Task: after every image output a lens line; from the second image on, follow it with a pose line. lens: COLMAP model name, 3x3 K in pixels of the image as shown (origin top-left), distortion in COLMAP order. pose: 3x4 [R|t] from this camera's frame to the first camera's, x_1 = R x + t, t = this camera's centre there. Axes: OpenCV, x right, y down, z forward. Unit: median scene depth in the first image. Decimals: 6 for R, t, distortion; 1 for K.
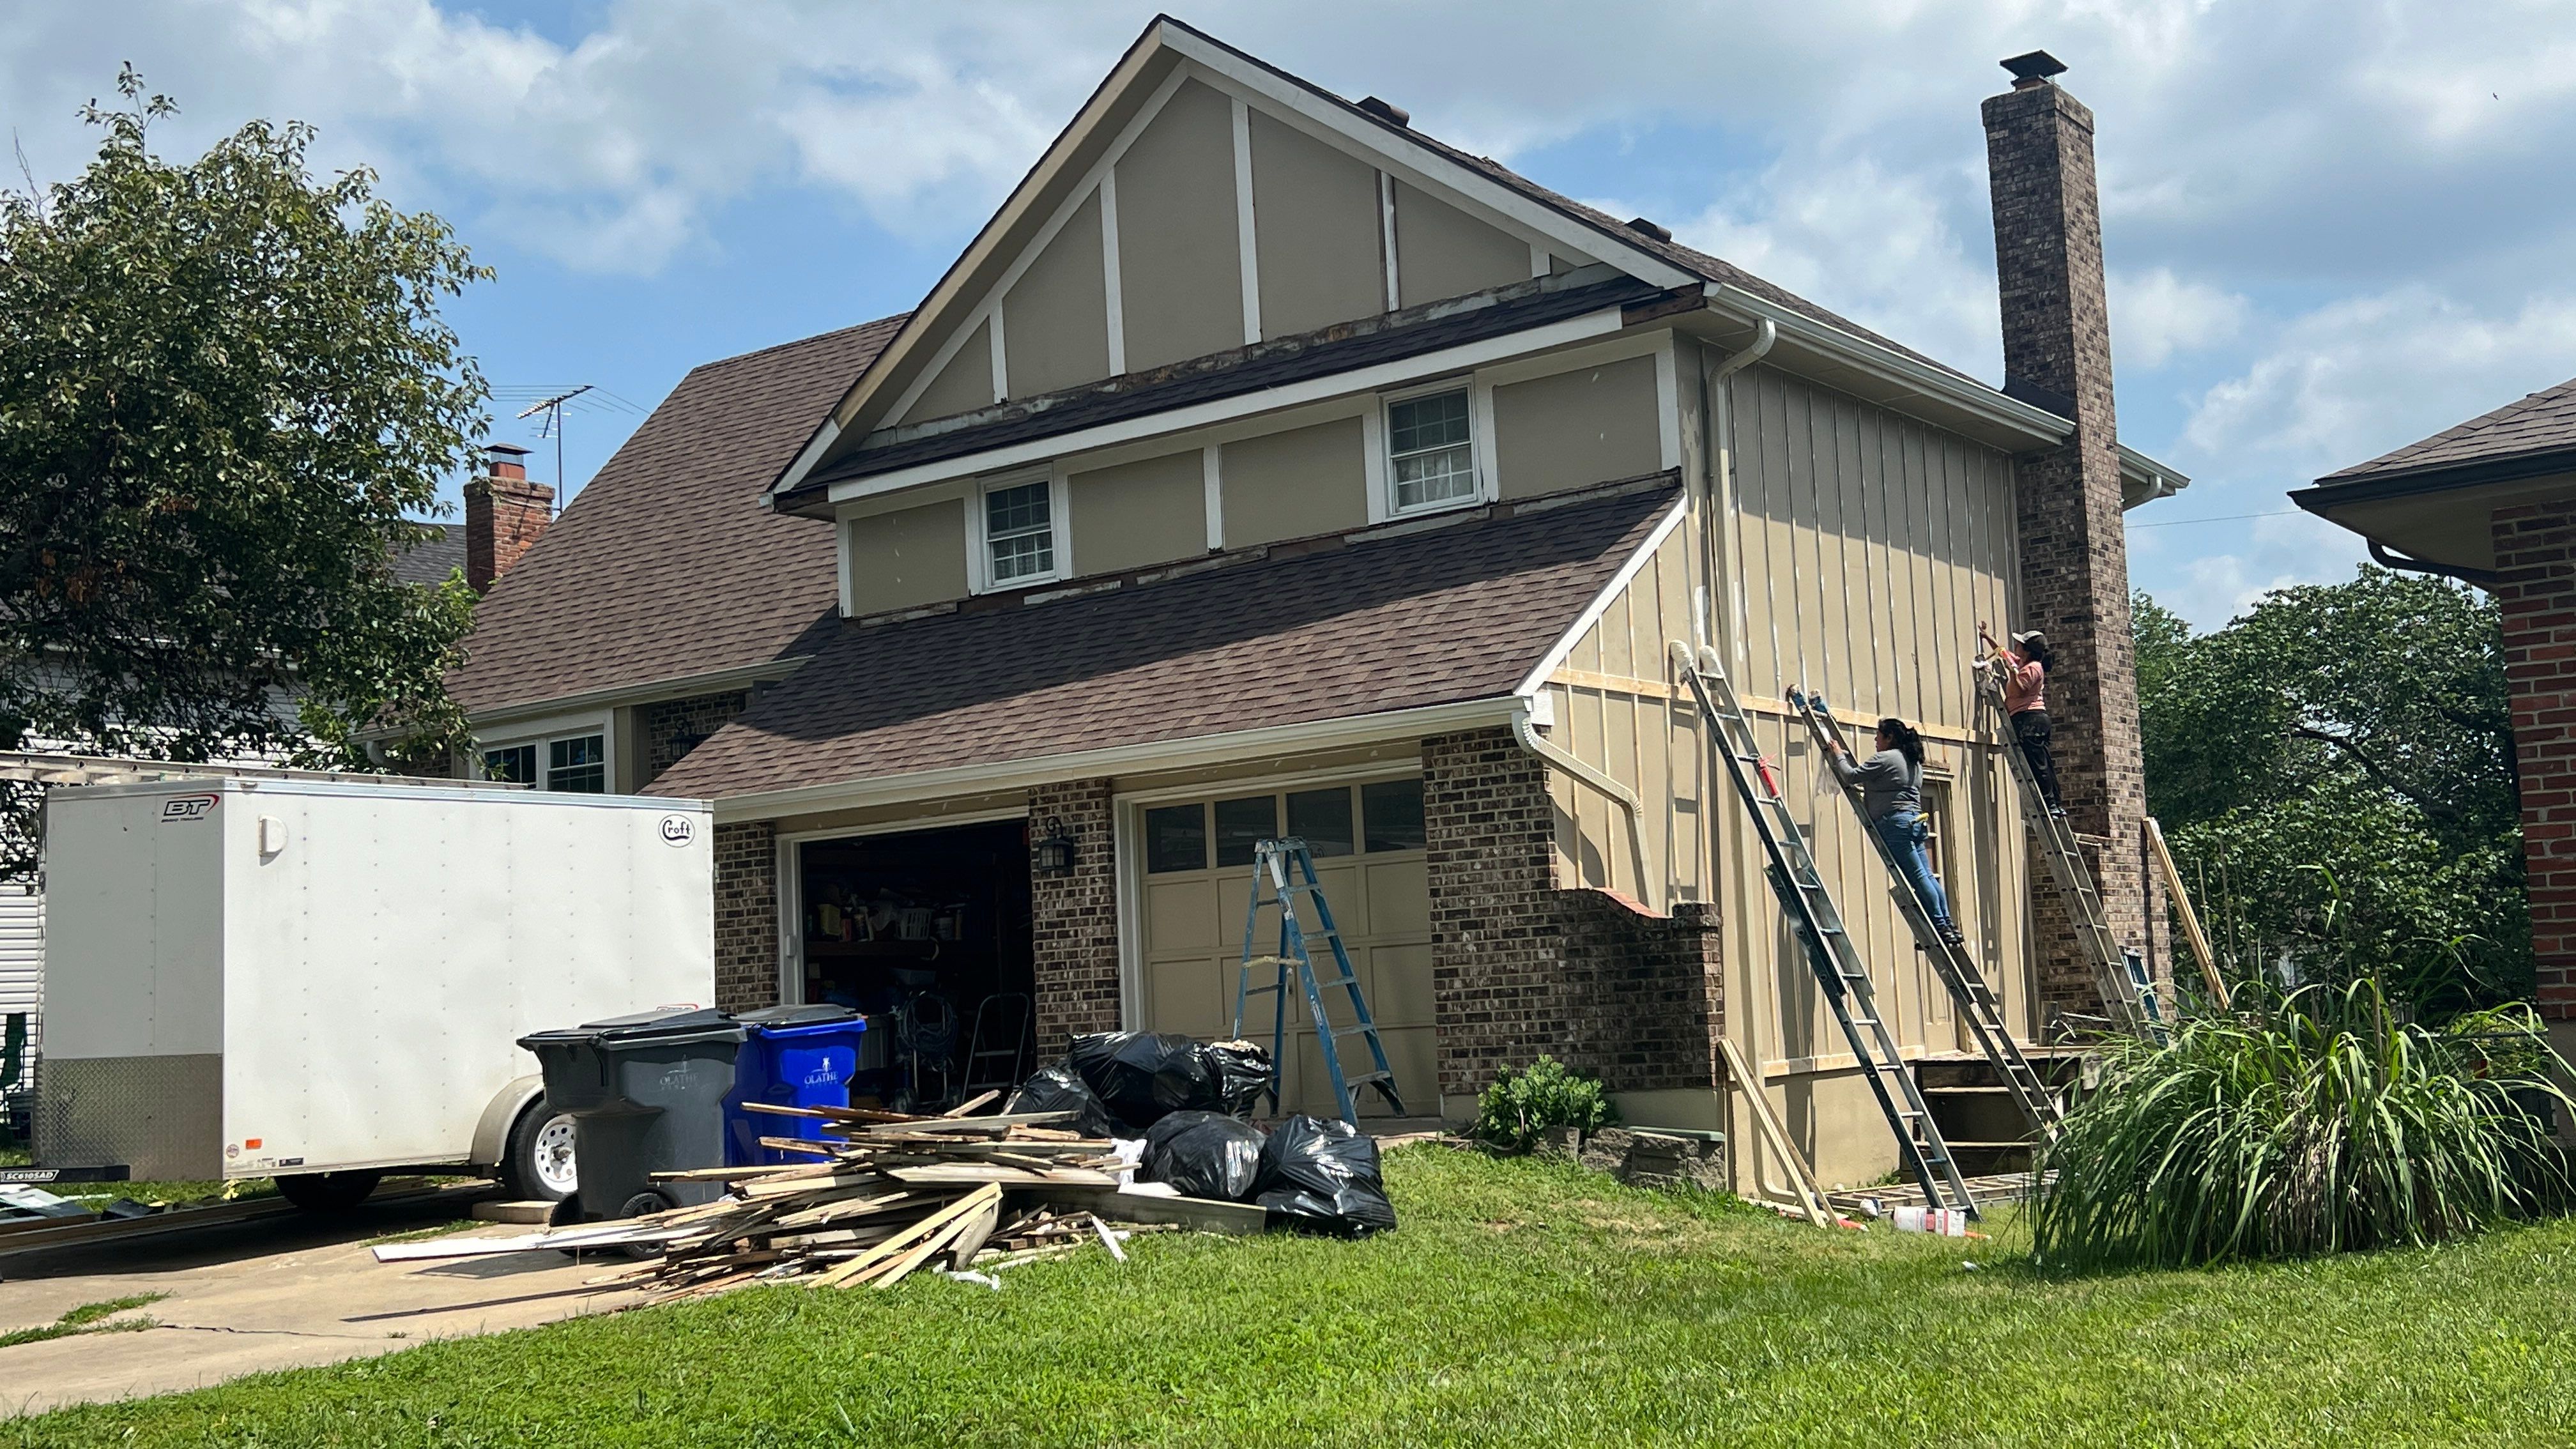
lens RADIAL K [[2636.0, 0, 1288.0], [0, 2636.0, 724.5], [0, 0, 1]] dist [0.196158, -0.669184]
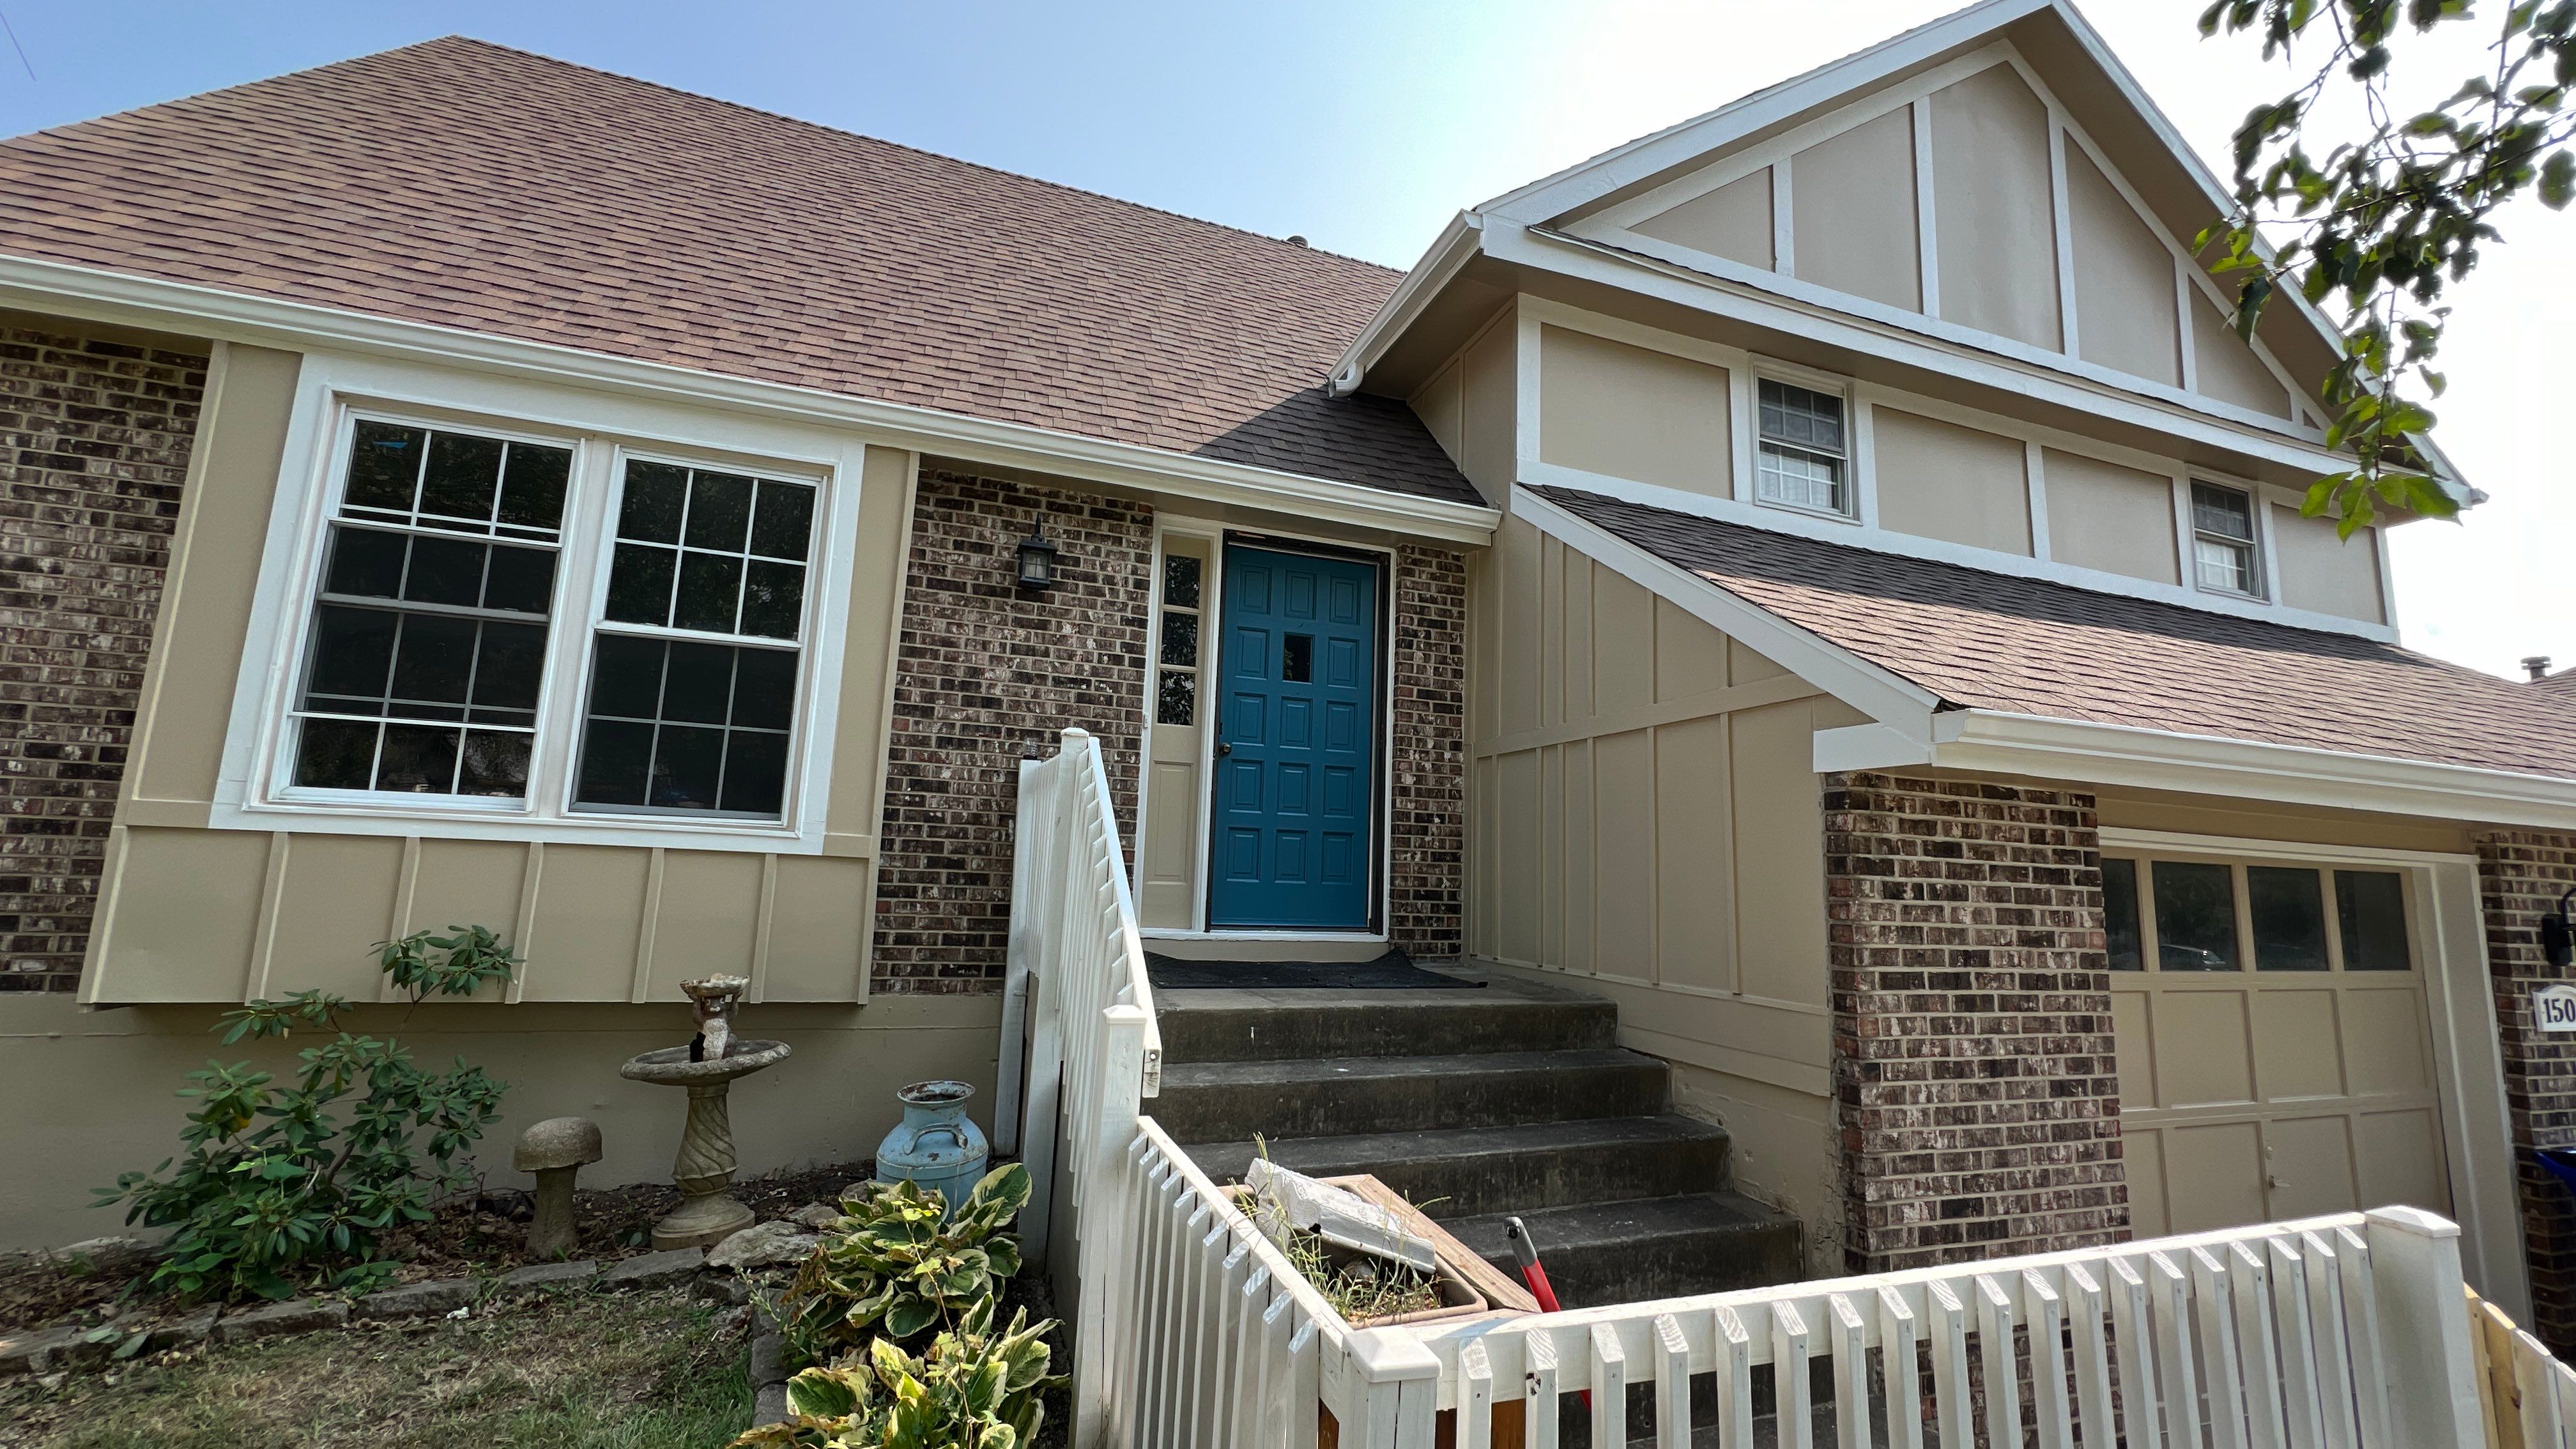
lens RADIAL K [[1037.8, 0, 1288.0], [0, 1037.8, 724.5], [0, 0, 1]] dist [0.000173, -0.000135]
pose [[0.566668, 0.196349, 0.800209, -0.486635], [-0.156166, 0.979182, -0.129675, 0.080000], [-0.809012, -0.051483, 0.585534, 1.126520]]
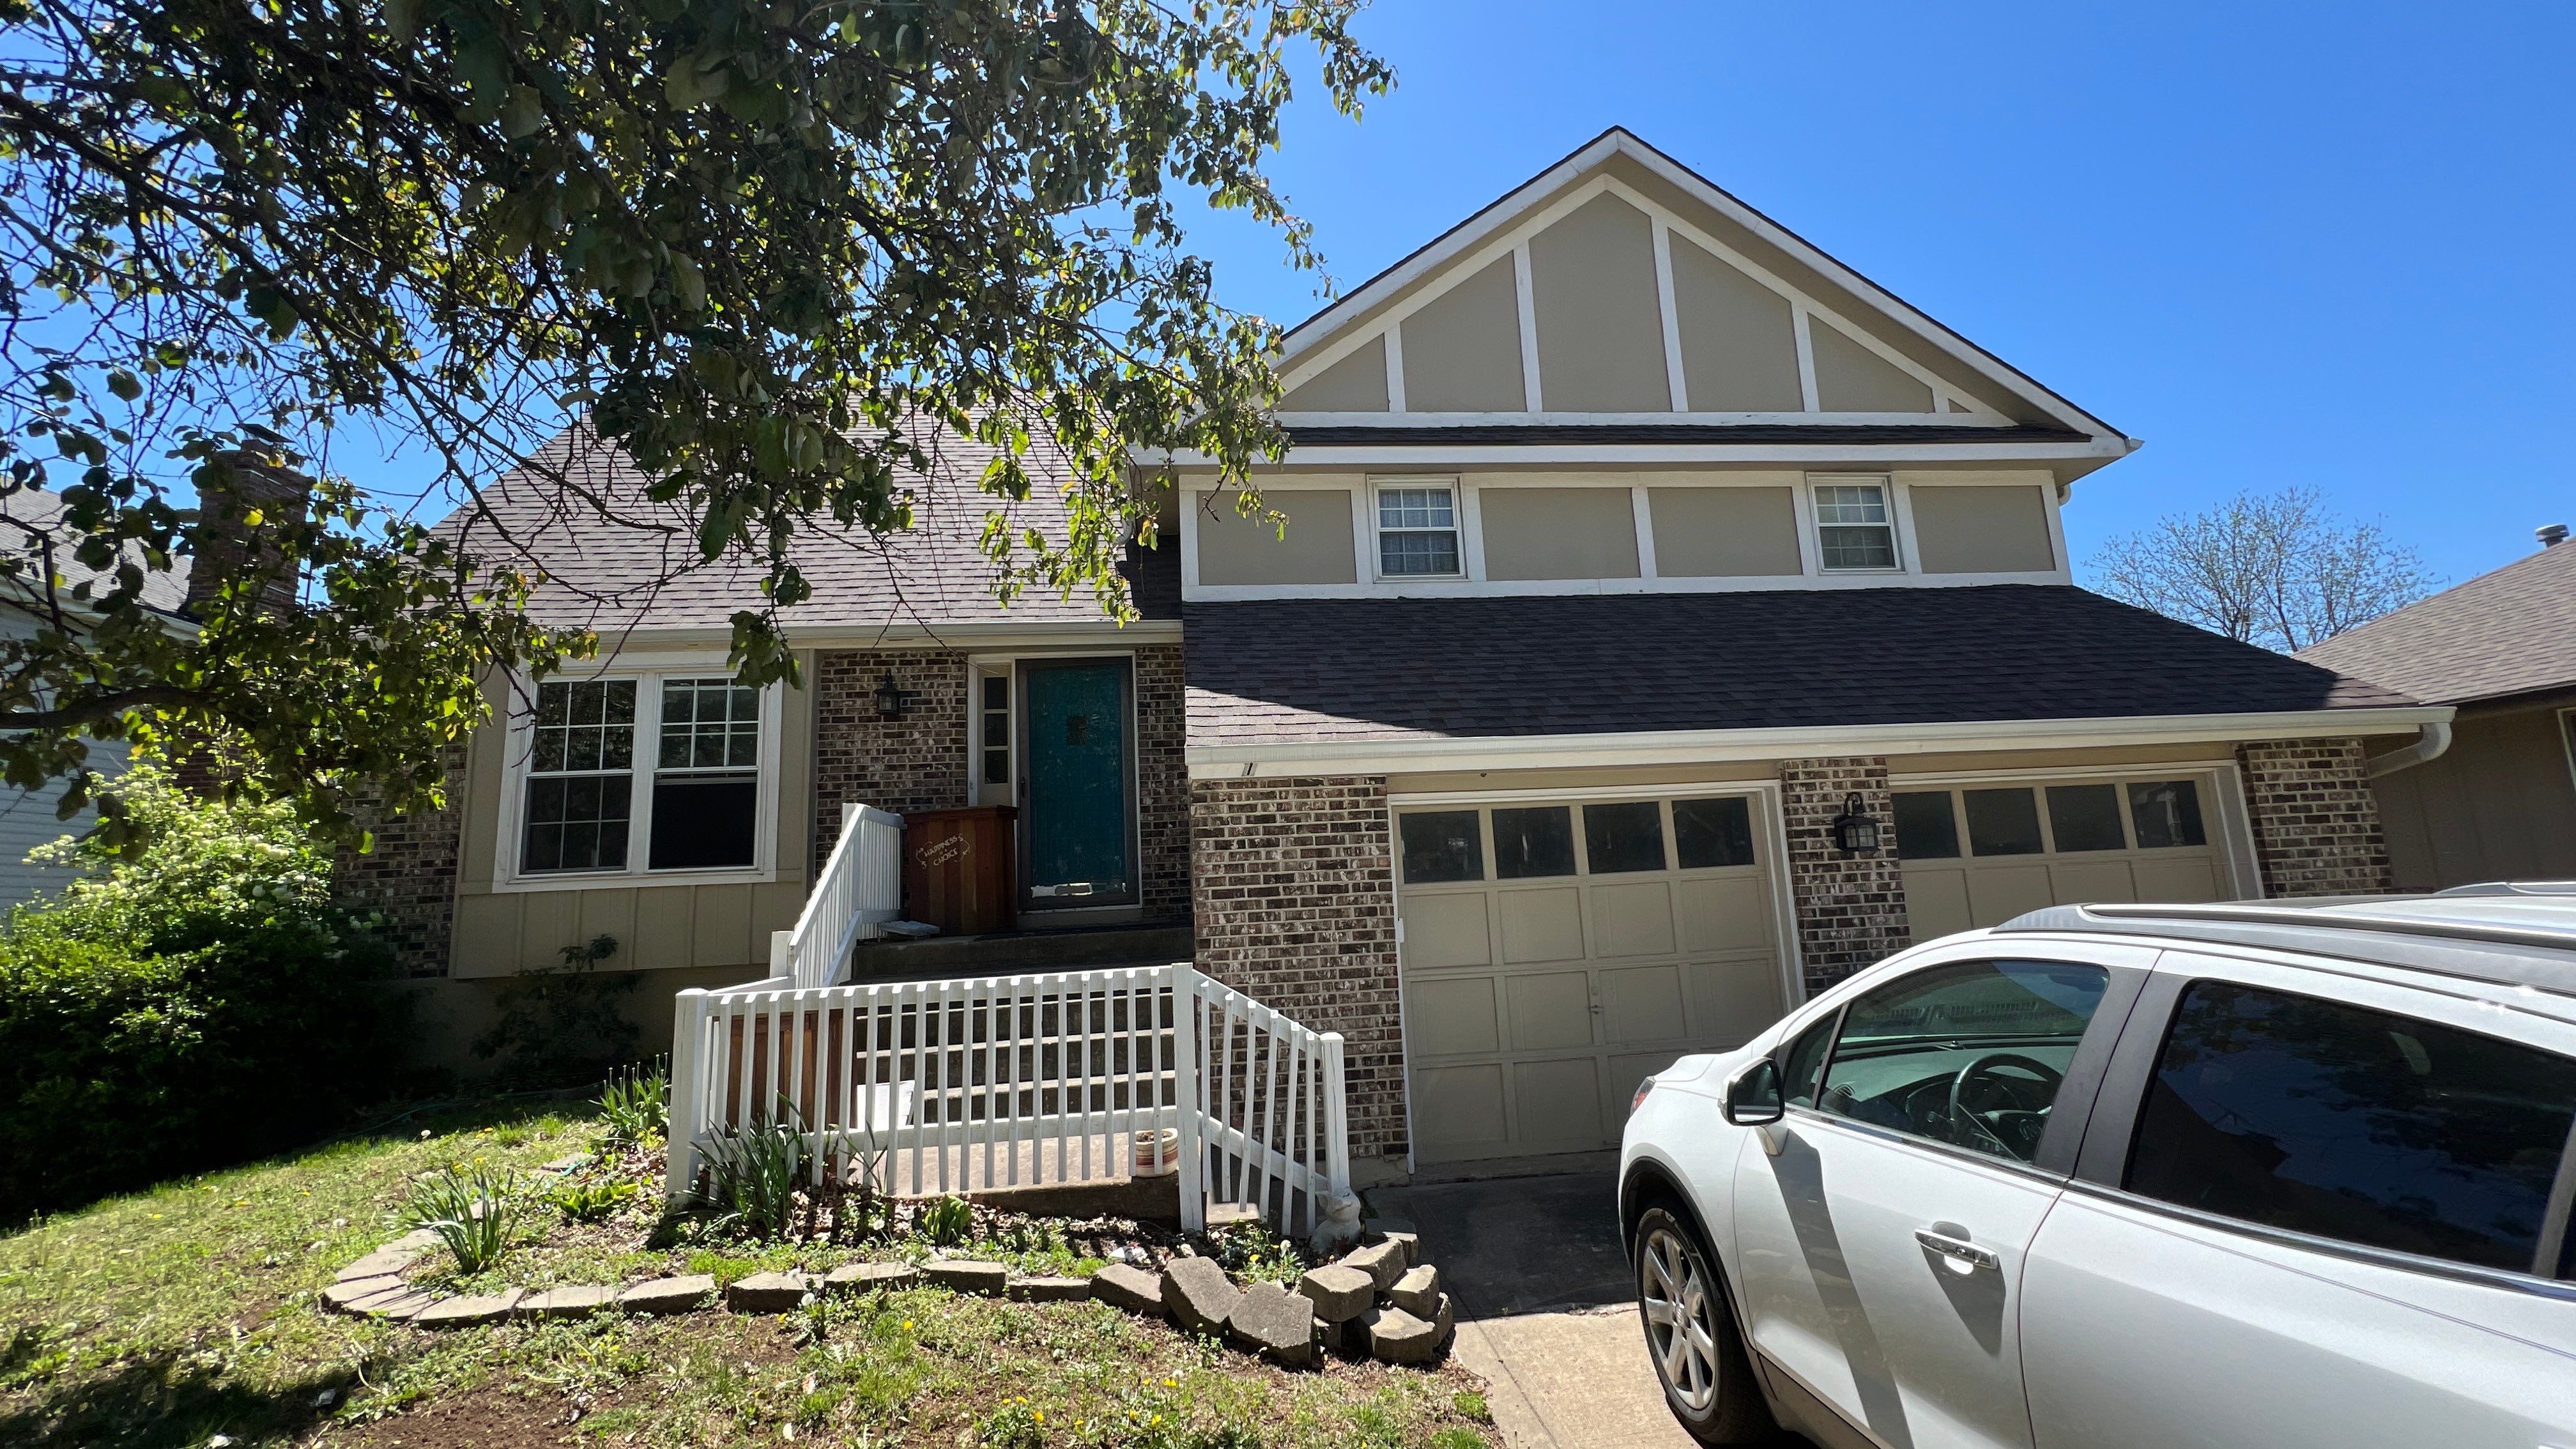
lens RADIAL K [[1037.8, 0, 1288.0], [0, 1037.8, 724.5], [0, 0, 1]] dist [0.000173, -0.000135]
pose [[0.751349, 0.126849, 0.647599, -0.478295], [-0.063391, 0.990687, -0.120505, 0.068219], [-0.656854, 0.049490, 0.752392, 0.868683]]
